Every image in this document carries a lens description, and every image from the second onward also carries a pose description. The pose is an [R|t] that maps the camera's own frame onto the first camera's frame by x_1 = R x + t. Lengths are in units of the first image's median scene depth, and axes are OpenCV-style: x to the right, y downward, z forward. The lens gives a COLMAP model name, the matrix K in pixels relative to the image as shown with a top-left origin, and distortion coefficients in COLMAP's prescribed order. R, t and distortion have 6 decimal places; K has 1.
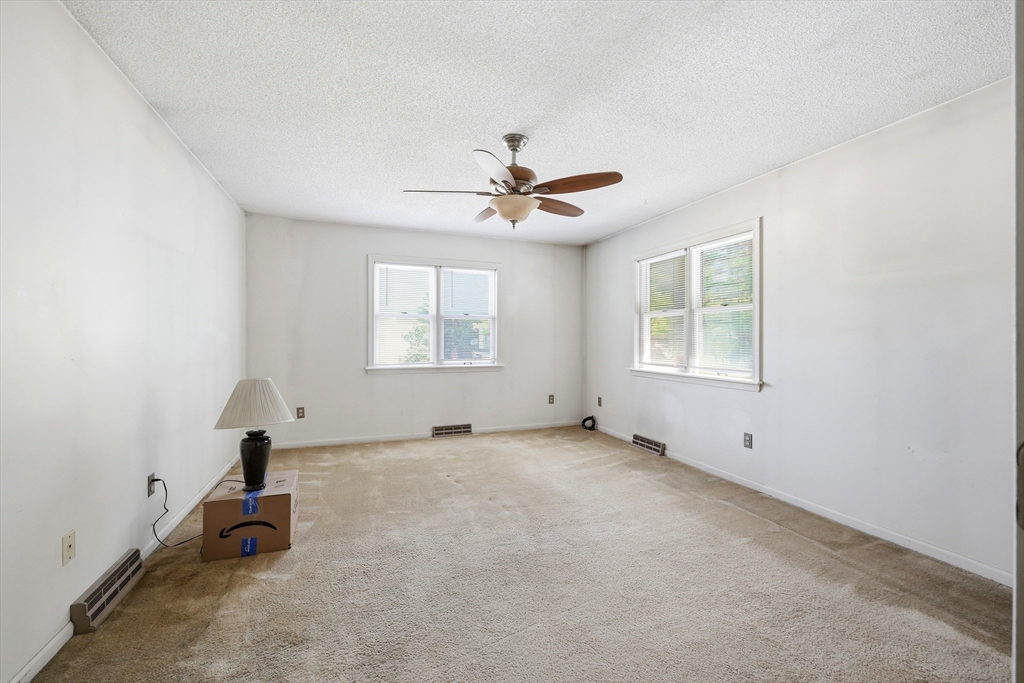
lens RADIAL K [[417.8, 0, 498.0], [0, 417.8, 344.7], [0, 0, 1]] dist [0.002050, 0.000168]
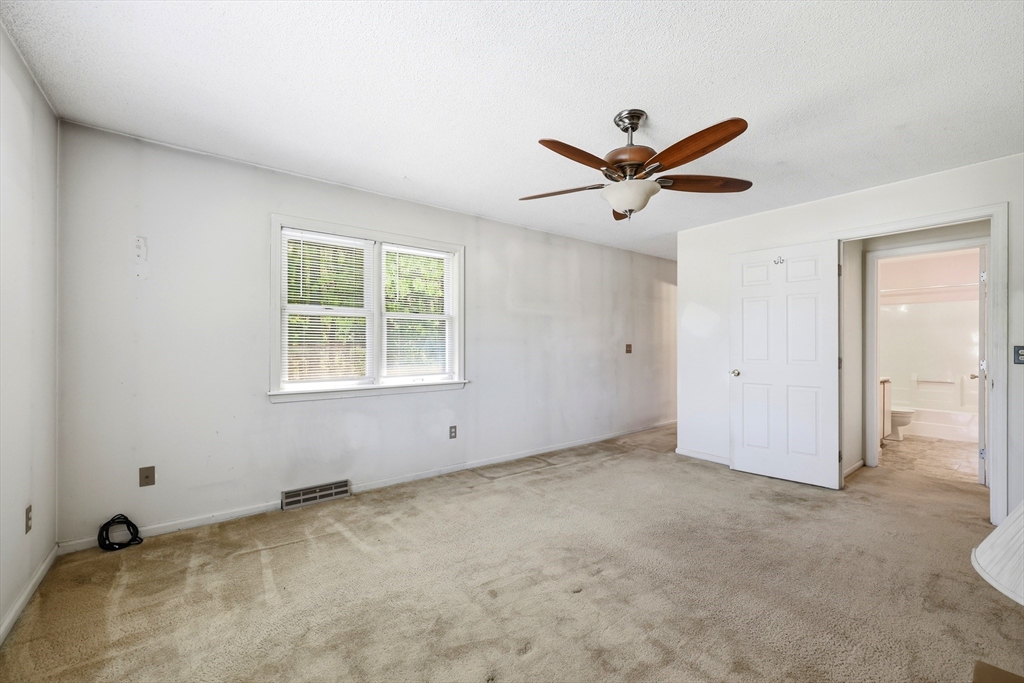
lens RADIAL K [[417.8, 0, 498.0], [0, 417.8, 344.7], [0, 0, 1]] dist [0.002050, 0.000168]
pose [[-0.291244, 0.016827, 0.956501, -0.436534], [0.029052, 0.999540, -0.008738, -0.000131], [-0.956208, 0.025243, -0.291599, 0.953007]]
